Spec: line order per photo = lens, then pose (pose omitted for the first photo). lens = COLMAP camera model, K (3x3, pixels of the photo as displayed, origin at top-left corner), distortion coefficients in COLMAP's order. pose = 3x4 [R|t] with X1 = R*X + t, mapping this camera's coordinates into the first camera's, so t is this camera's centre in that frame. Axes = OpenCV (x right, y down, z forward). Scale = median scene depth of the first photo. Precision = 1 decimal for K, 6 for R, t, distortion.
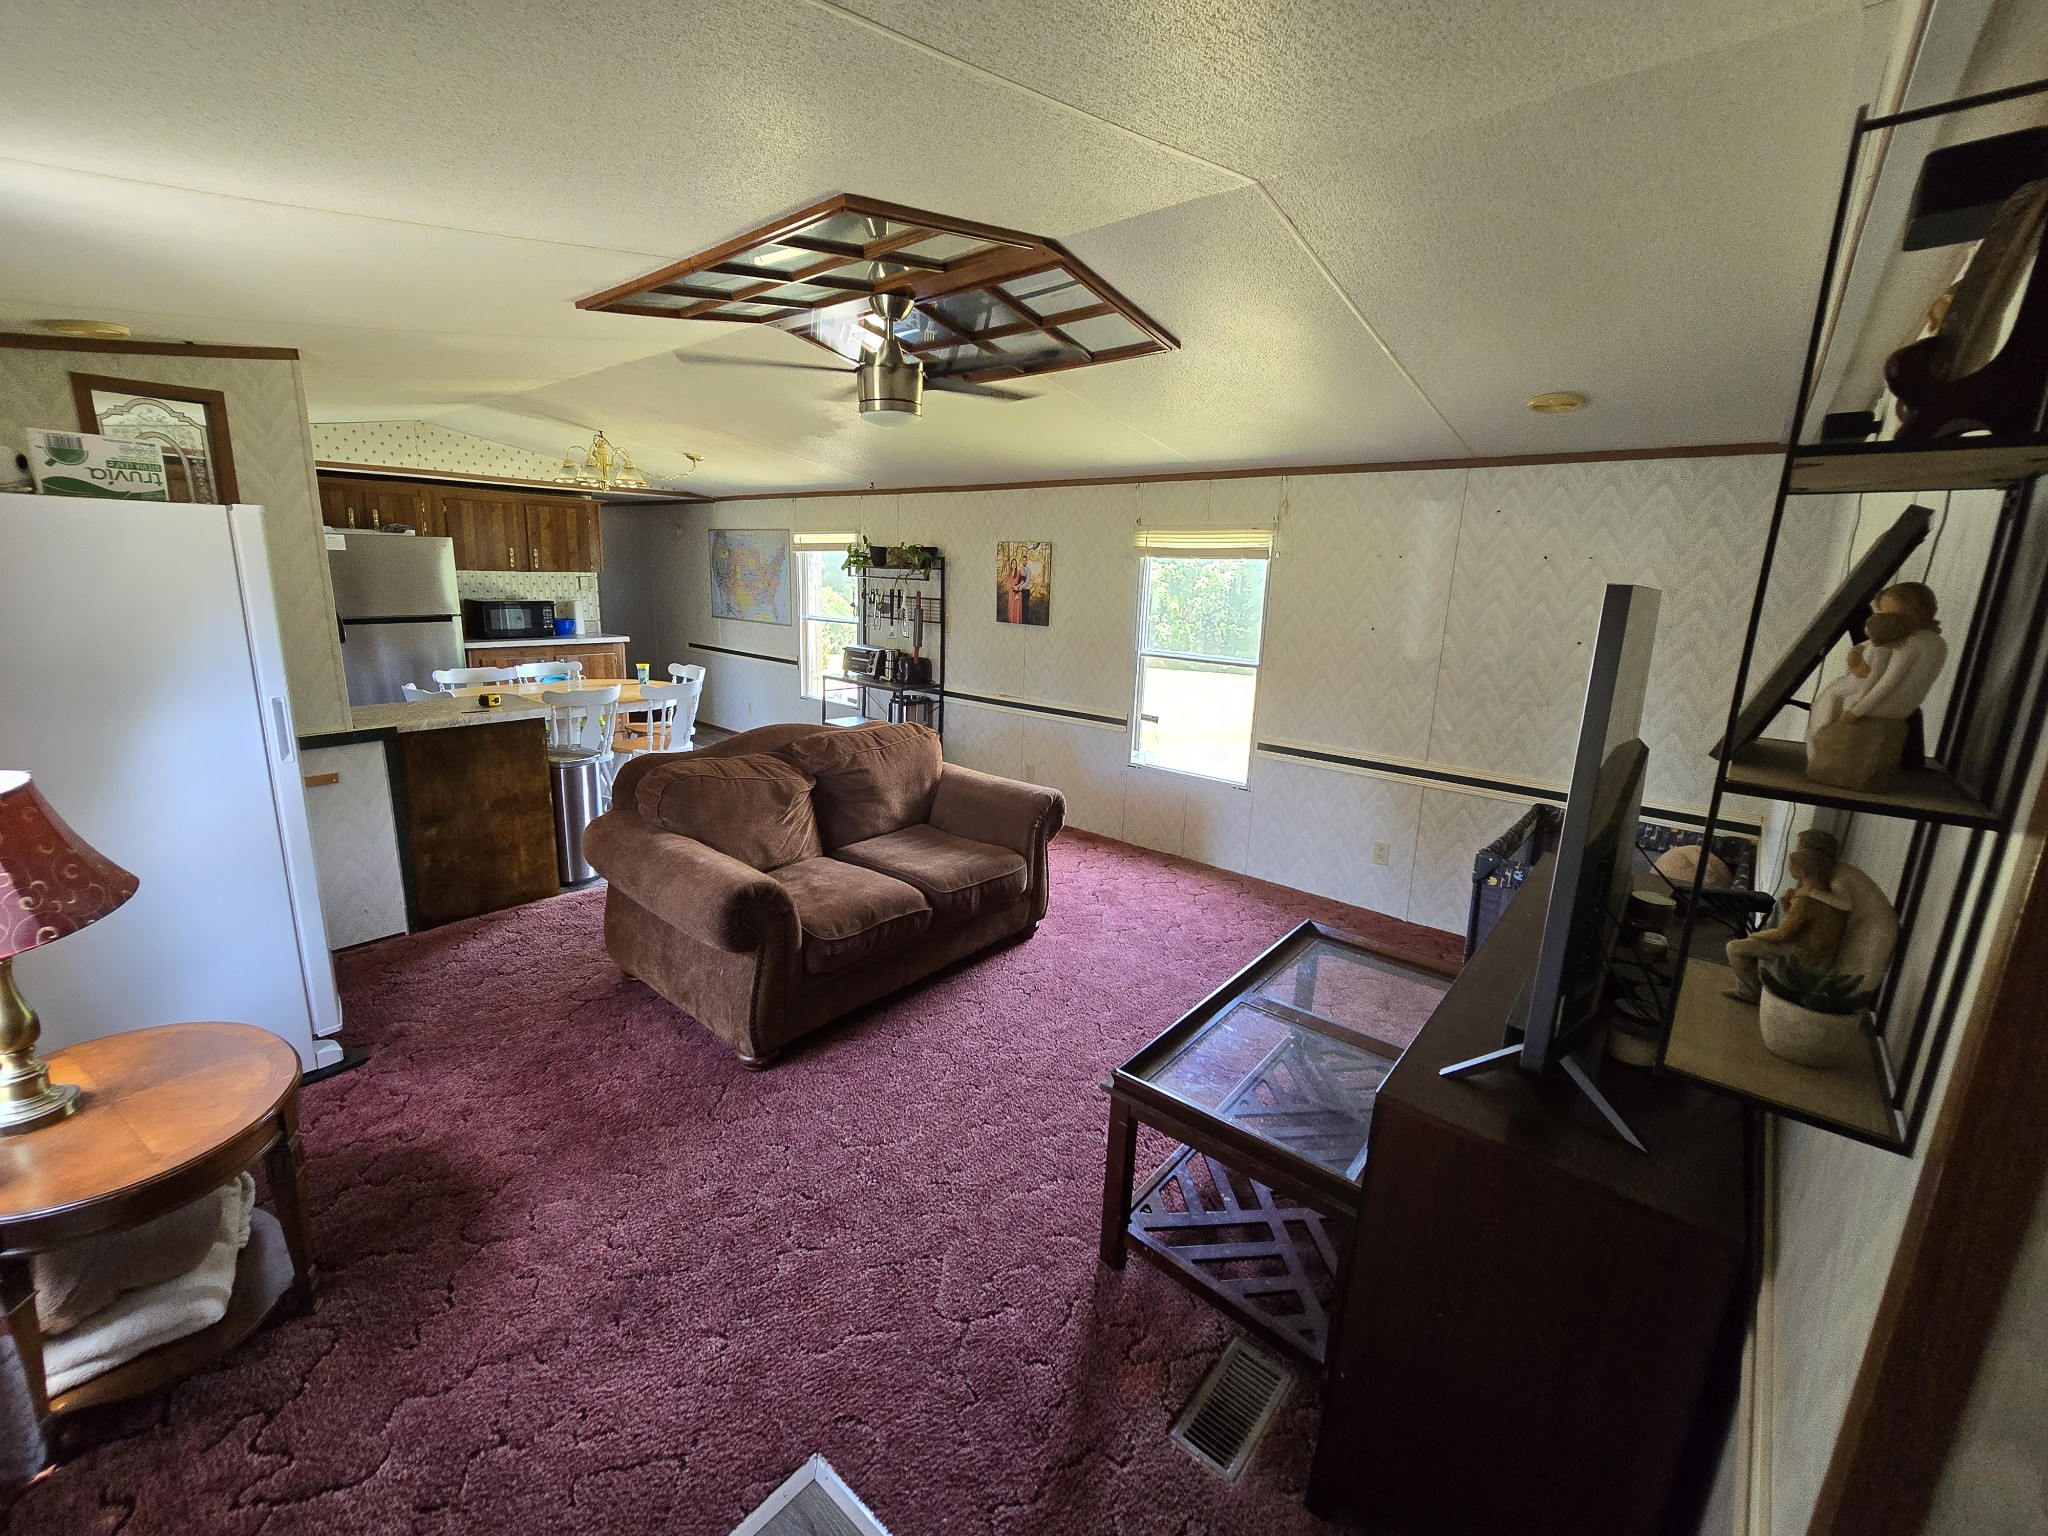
lens RADIAL K [[846.0, 0, 997.4], [0, 846.0, 760.5], [0, 0, 1]] dist [0.000363, -0.000126]
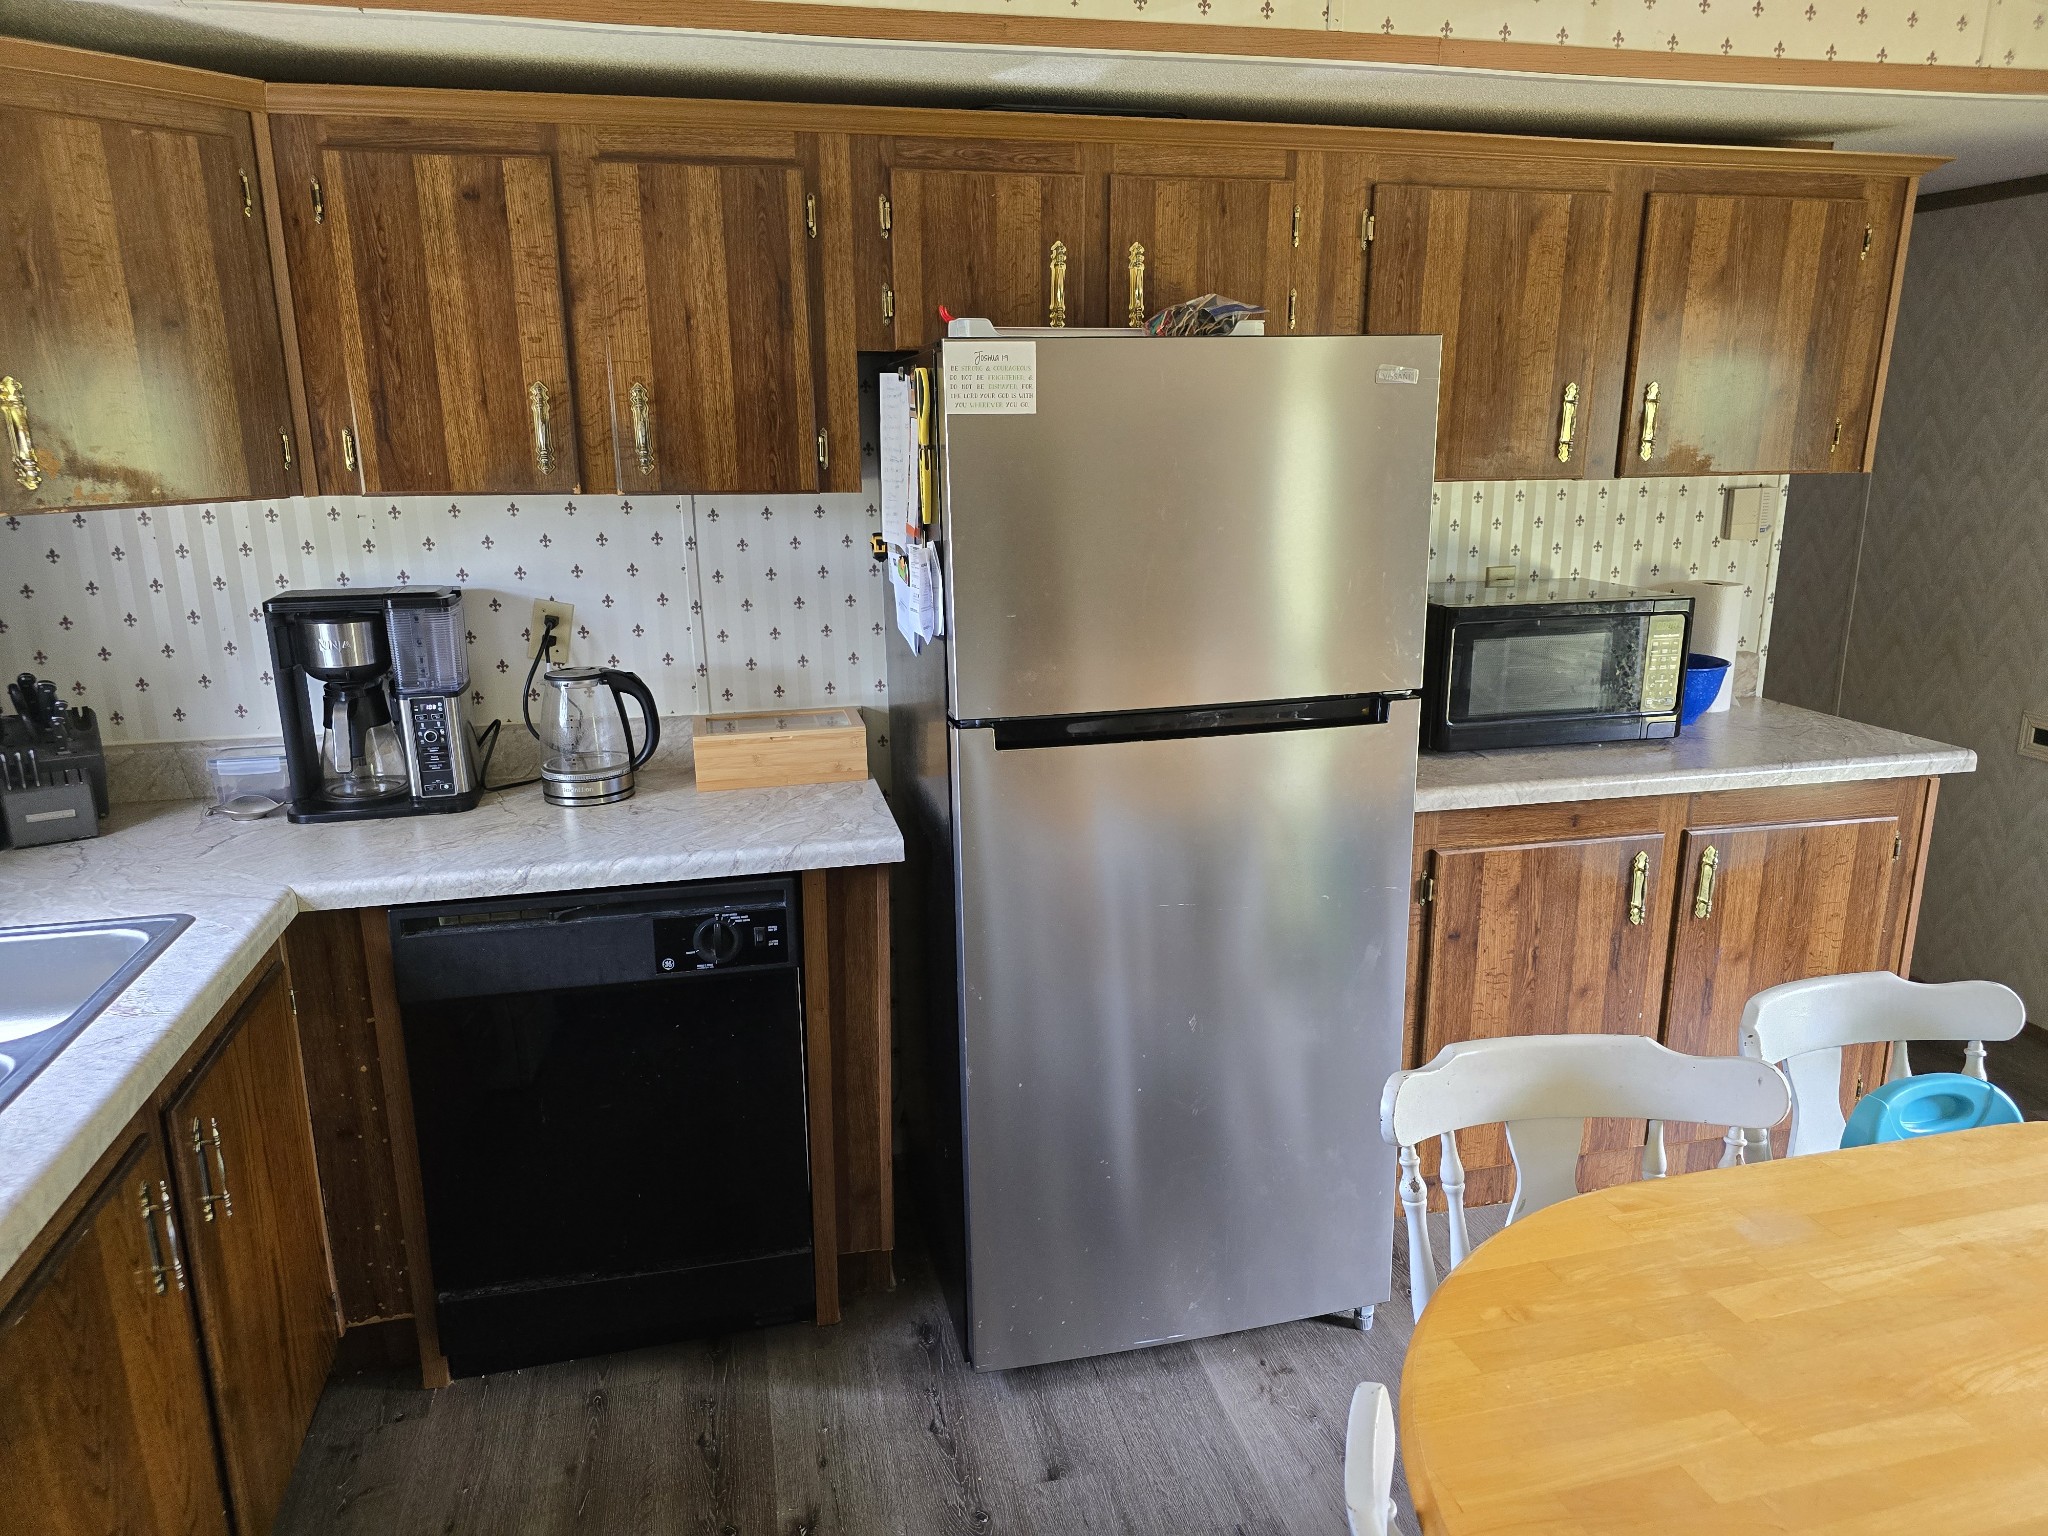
lens RADIAL K [[1406.6, 0, 1024.0], [0, 1406.6, 768.0], [0, 0, 1]] dist [0.064847, -0.079708]
pose [[0.808334, 0.109287, -0.578492, -0.502692], [-0.101383, 0.993780, 0.046078, -0.160105], [0.579930, 0.021403, 0.814385, 0.642920]]
